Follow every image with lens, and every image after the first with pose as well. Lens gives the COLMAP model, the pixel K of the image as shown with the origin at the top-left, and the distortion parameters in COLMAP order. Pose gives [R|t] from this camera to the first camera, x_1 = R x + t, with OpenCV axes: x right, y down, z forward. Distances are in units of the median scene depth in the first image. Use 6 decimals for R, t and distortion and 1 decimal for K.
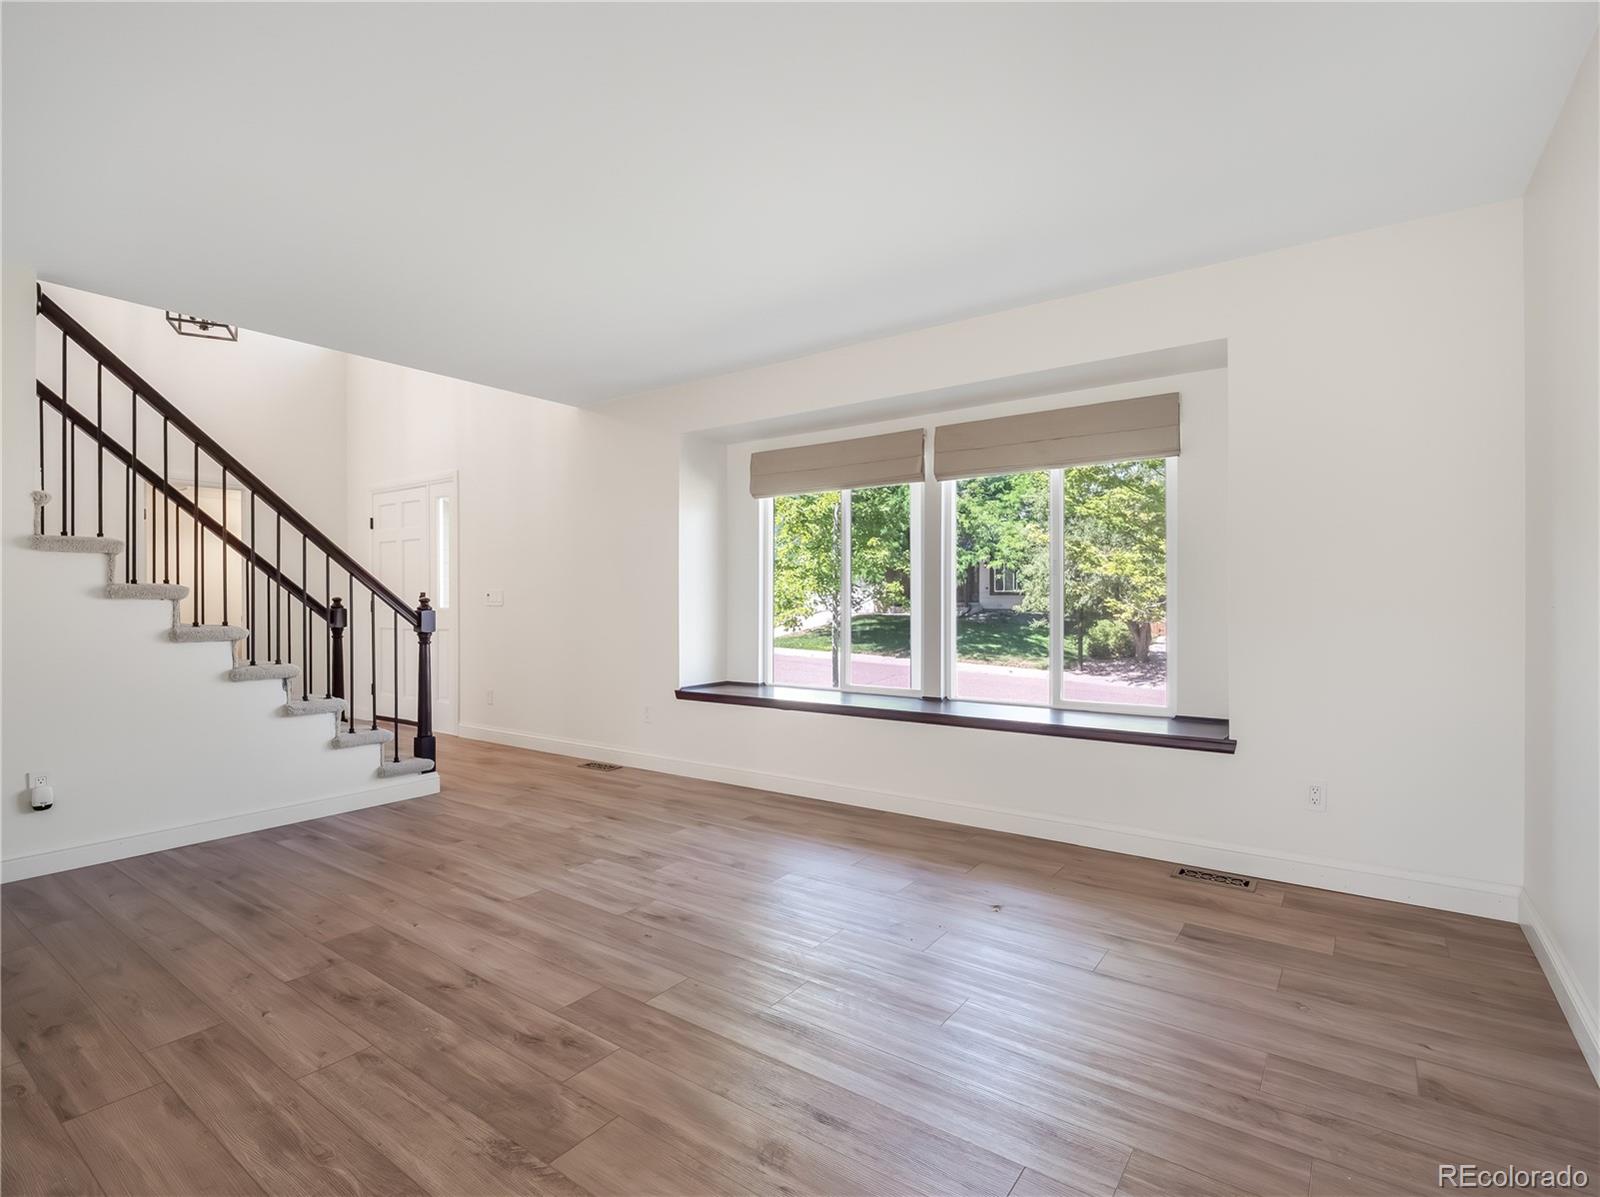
lens RADIAL K [[763.3, 0, 800.0], [0, 763.3, 598.5], [0, 0, 1]] dist [-0.001347, -0.000227]
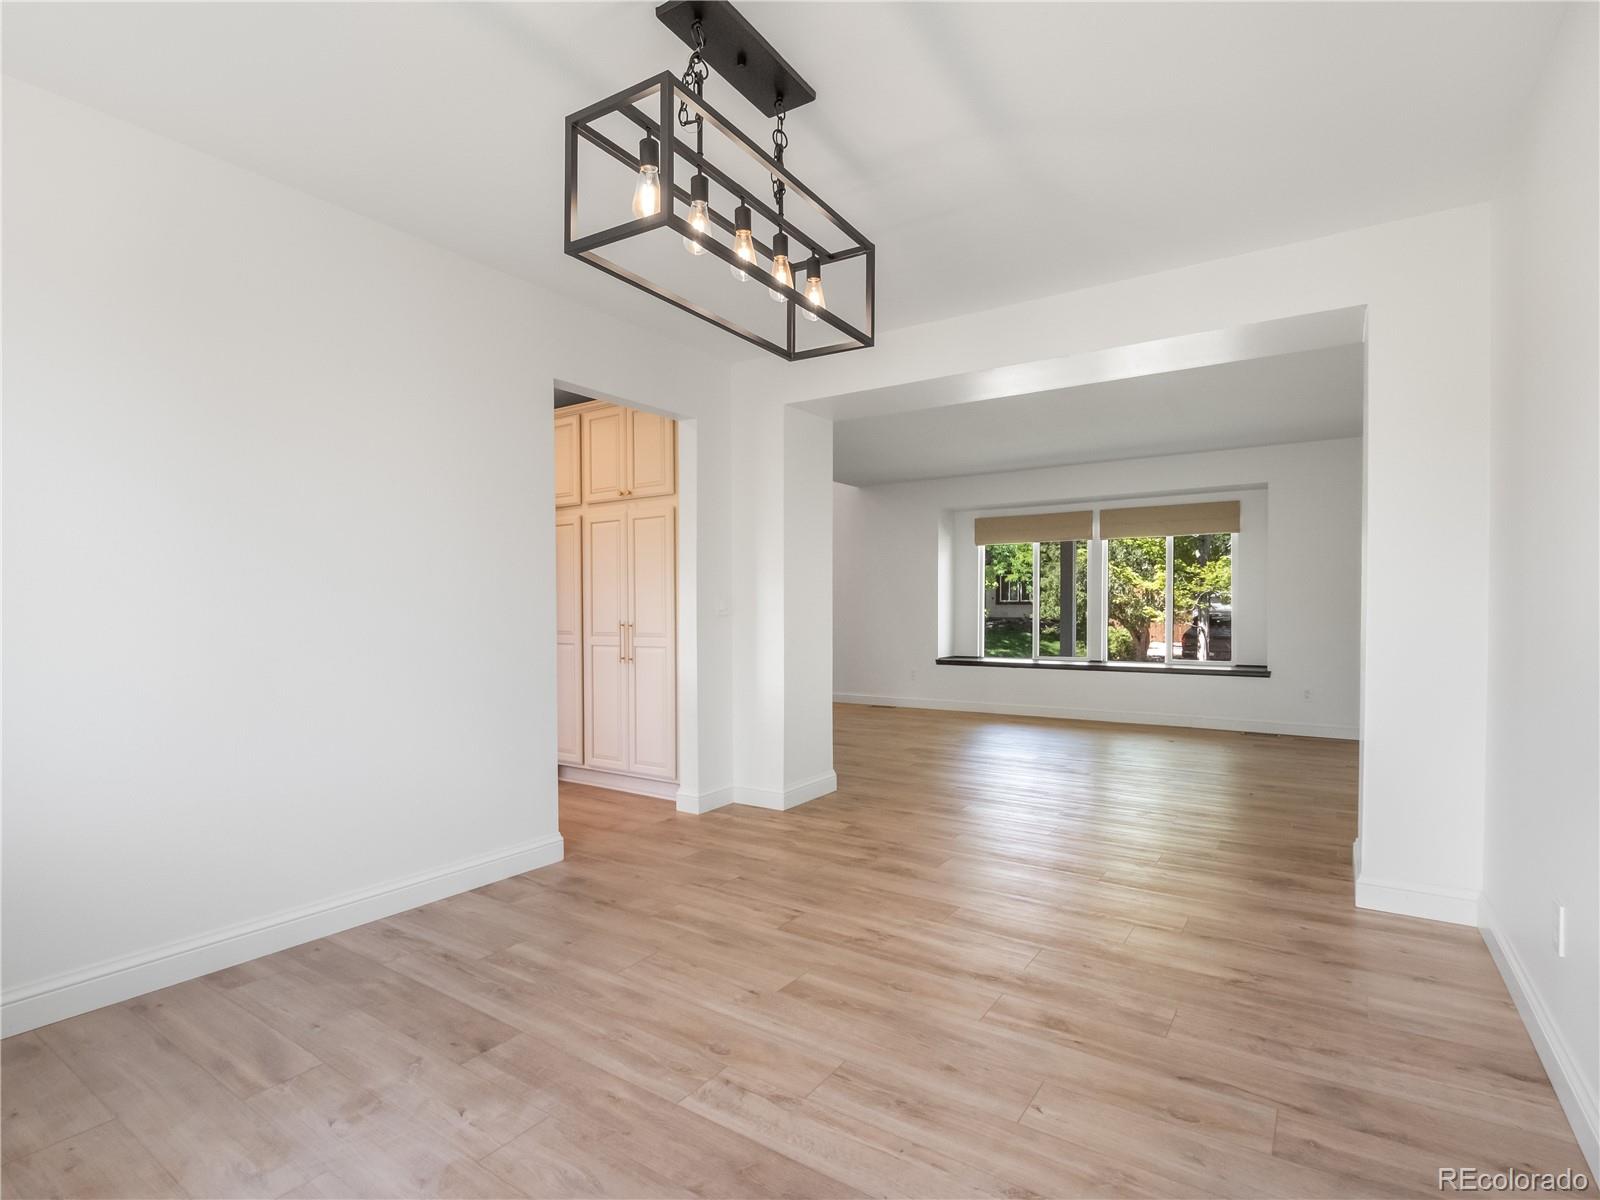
lens RADIAL K [[808.5, 0, 793.5], [0, 808.5, 603.9], [0, 0, 1]] dist [-0.001516, -0.002328]
pose [[0.998798, 0.000529, 0.049010, -0.534265], [-0.000196, 0.999977, -0.006818, 0.009154], [-0.049013, 0.006800, 0.998775, -0.729025]]
